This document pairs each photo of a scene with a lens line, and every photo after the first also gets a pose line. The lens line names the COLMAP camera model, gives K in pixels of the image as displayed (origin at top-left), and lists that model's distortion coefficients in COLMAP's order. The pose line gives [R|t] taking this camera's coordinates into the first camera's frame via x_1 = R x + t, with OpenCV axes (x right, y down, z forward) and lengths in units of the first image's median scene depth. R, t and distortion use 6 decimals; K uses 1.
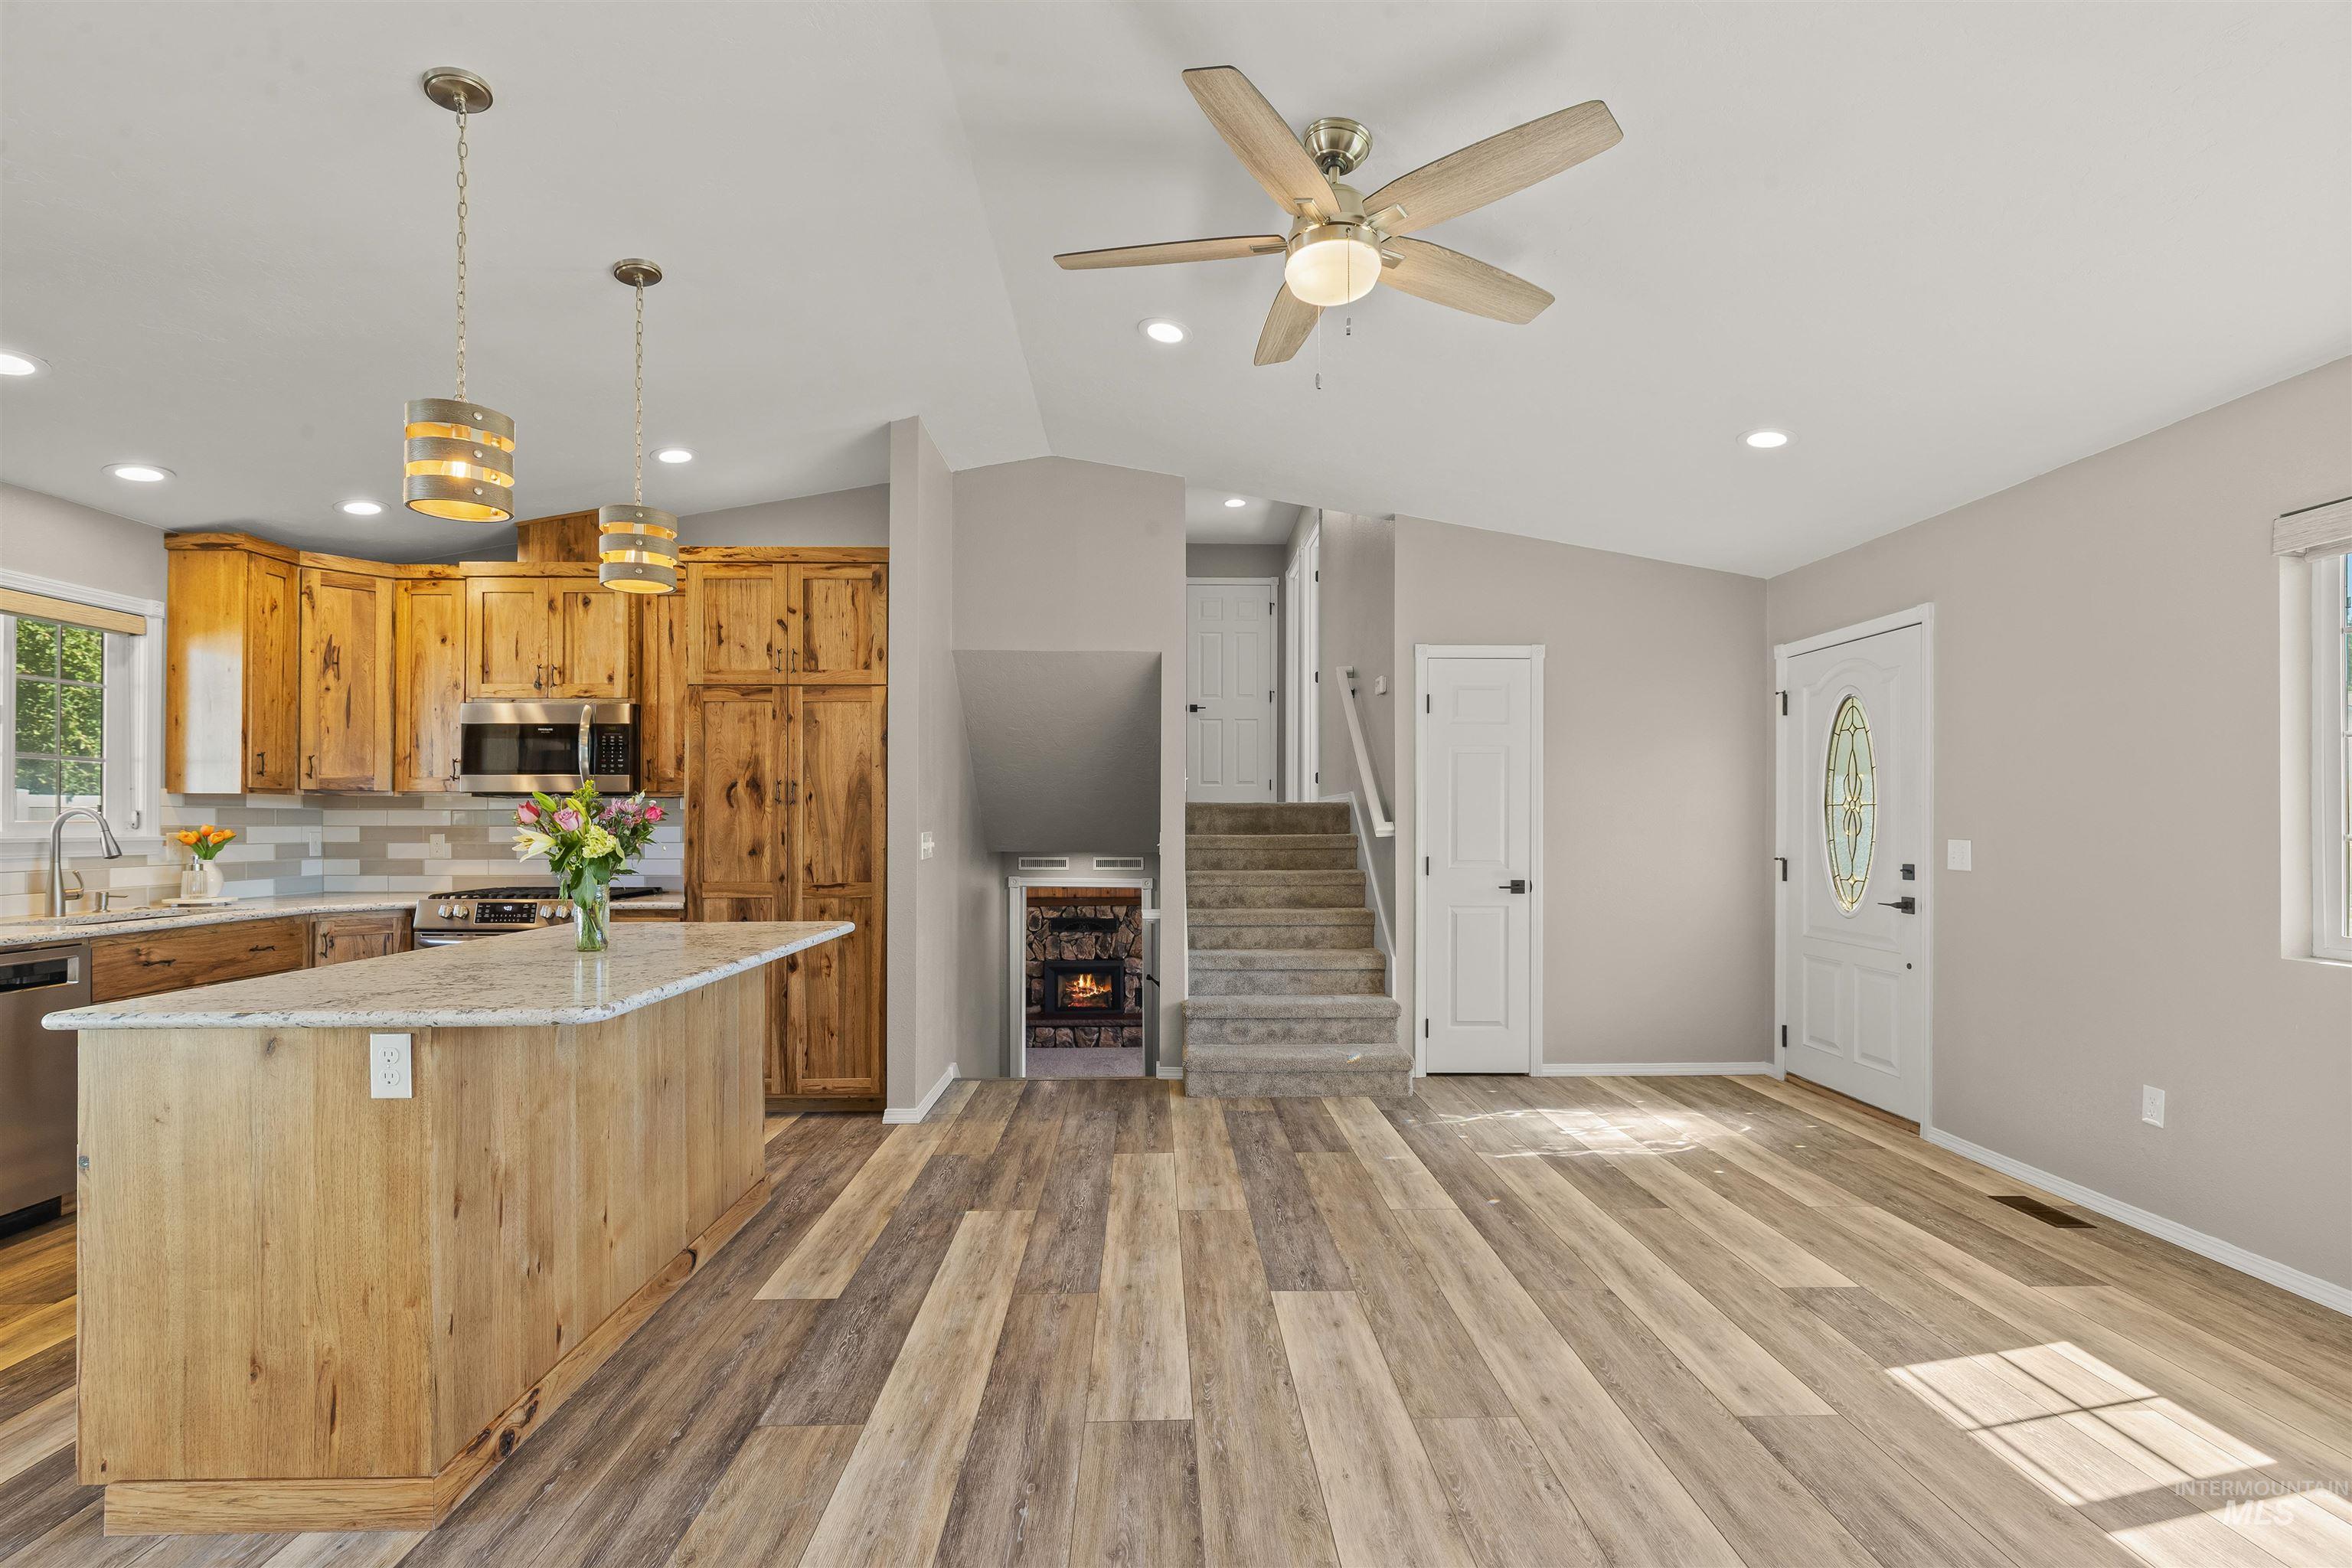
lens RADIAL K [[1076.0, 0, 1168.7], [0, 1076.0, 818.8], [0, 0, 1]] dist [-0.011616, 0.005915]
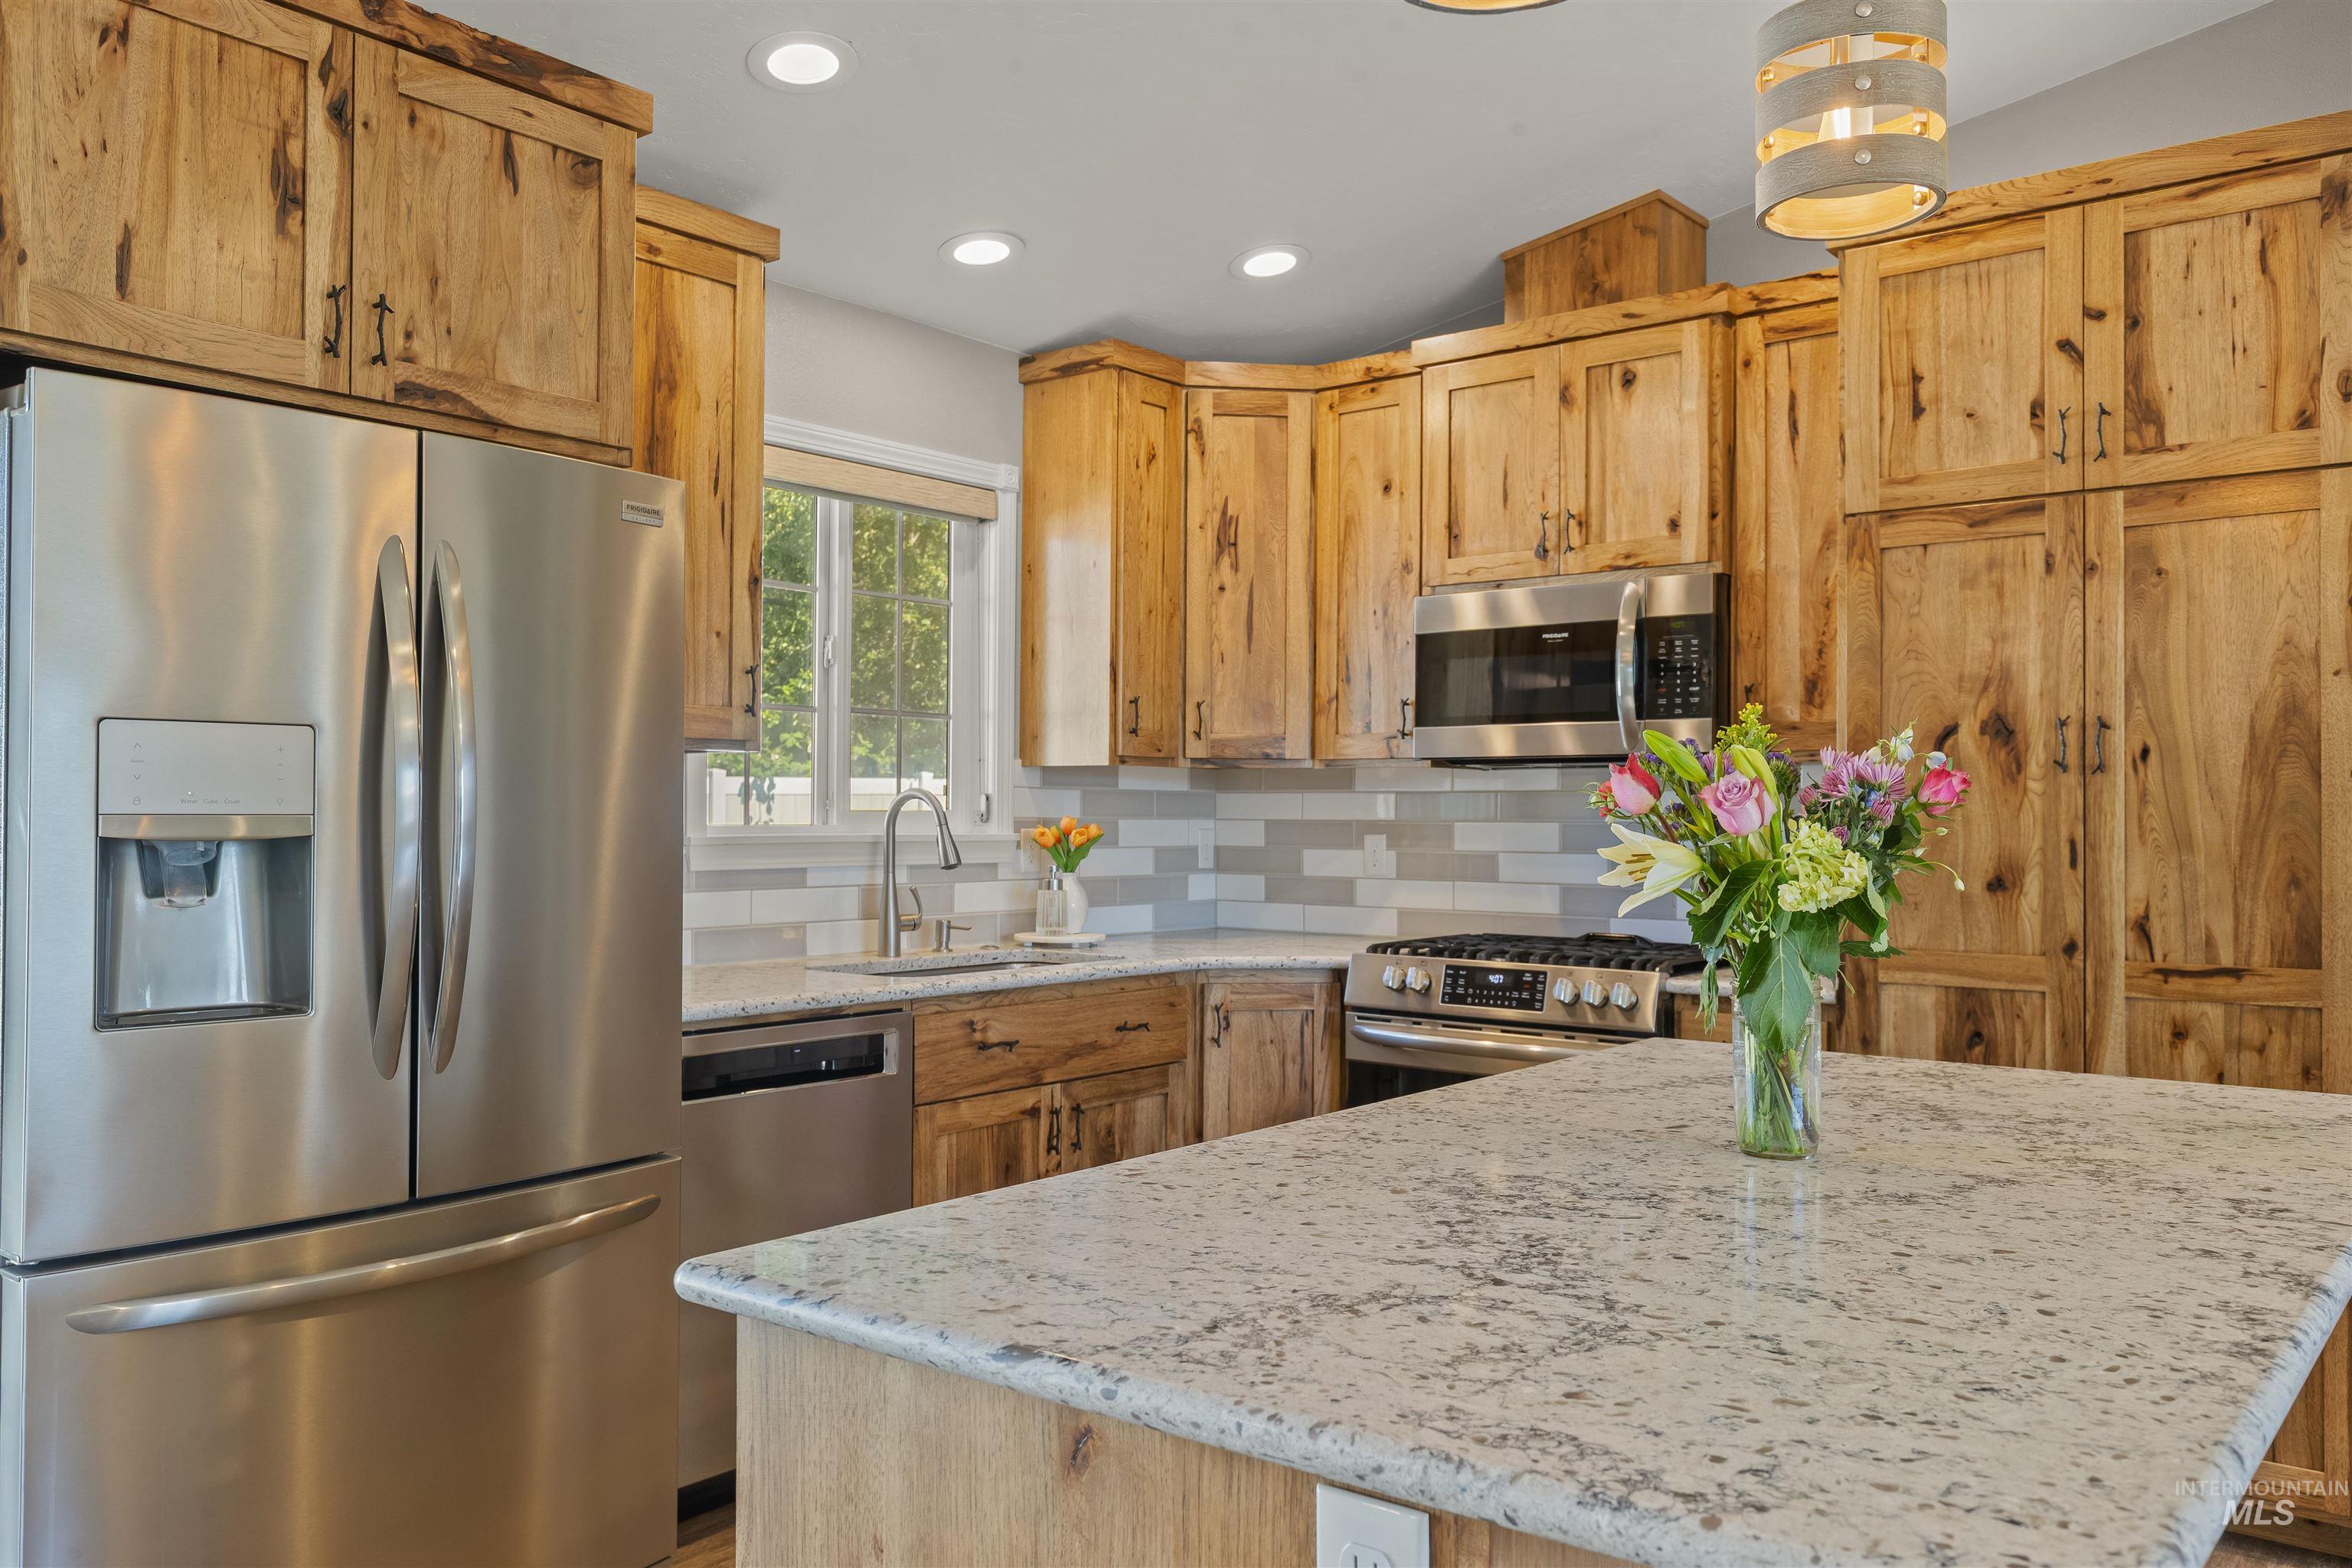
lens RADIAL K [[1774.6, 0, 1198.5], [0, 1774.6, 786.9], [0, 0, 1]] dist [0.027467, -0.014690]
pose [[0.777059, -0.006519, -0.629394, -0.193696], [-0.002425, 0.999908, -0.013350, 0.002044], [0.629423, 0.011900, 0.776972, 0.249742]]
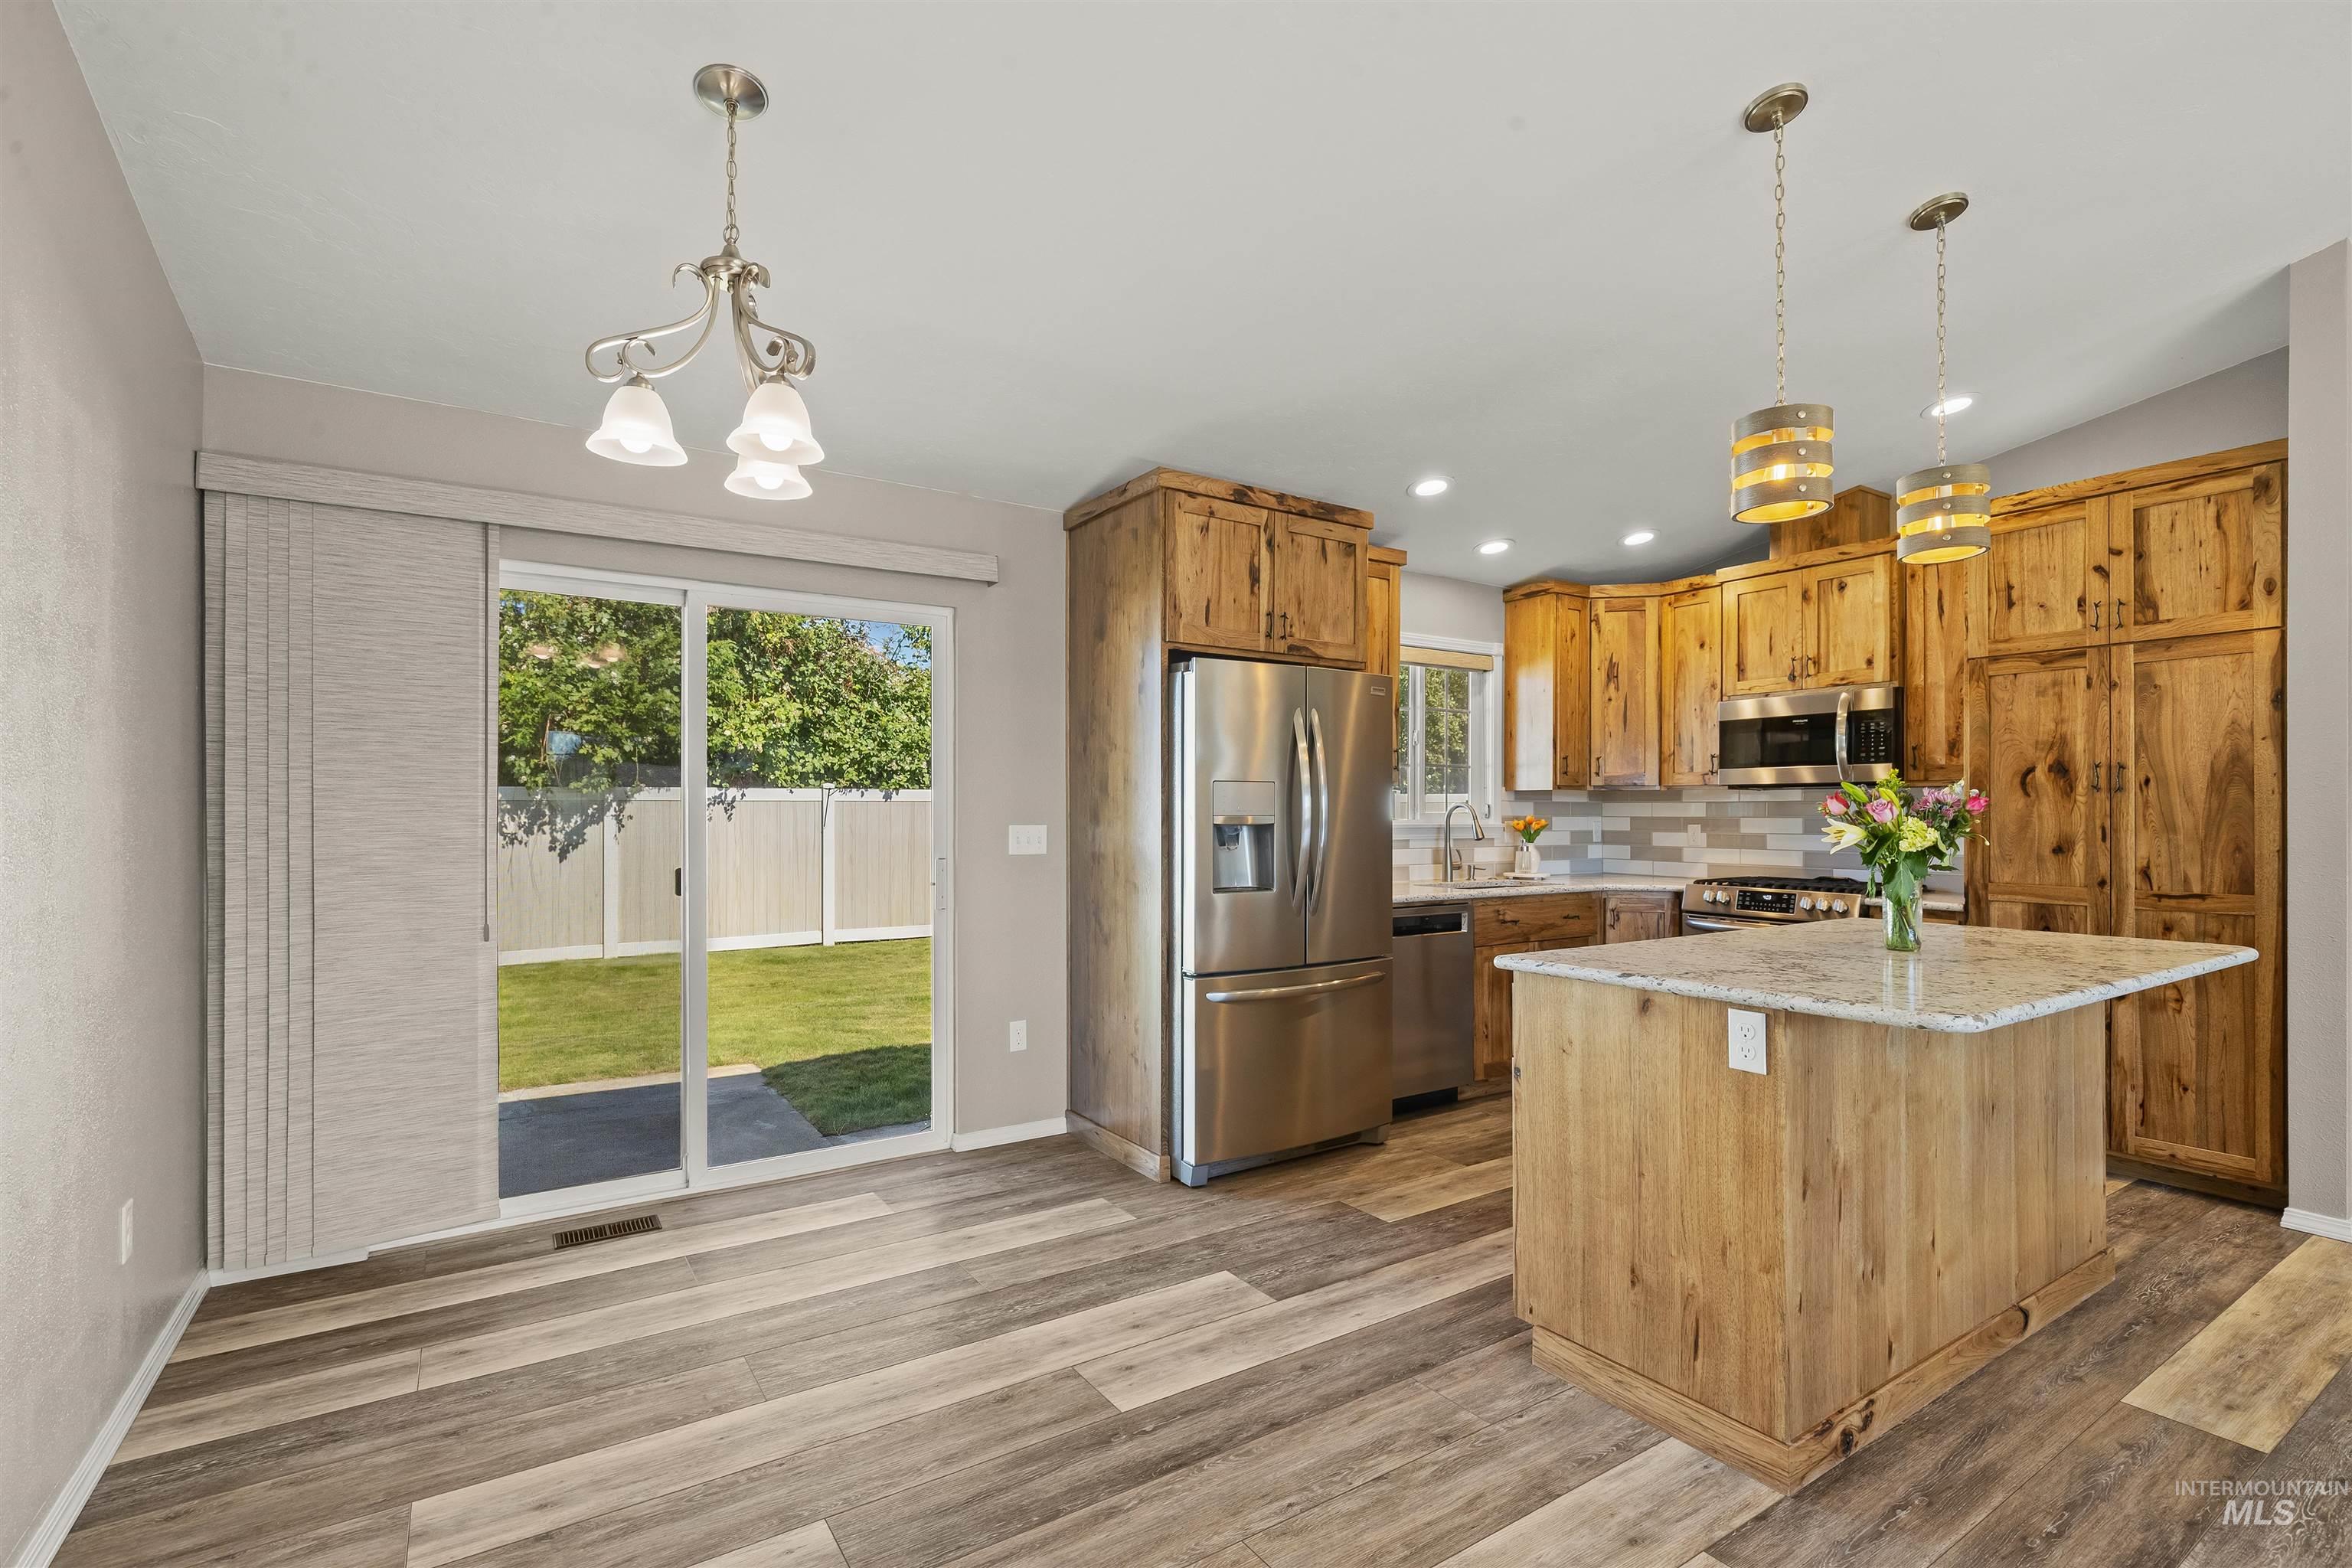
lens RADIAL K [[1076.0, 0, 1185.3], [0, 1076.0, 805.7], [0, 0, 1]] dist [-0.011616, 0.005915]
pose [[0.539329, -0.004543, -0.842083, -0.054690], [0.000503, 0.999987, -0.005072, 0.000575], [0.842095, 0.002312, 0.539324, -0.022303]]
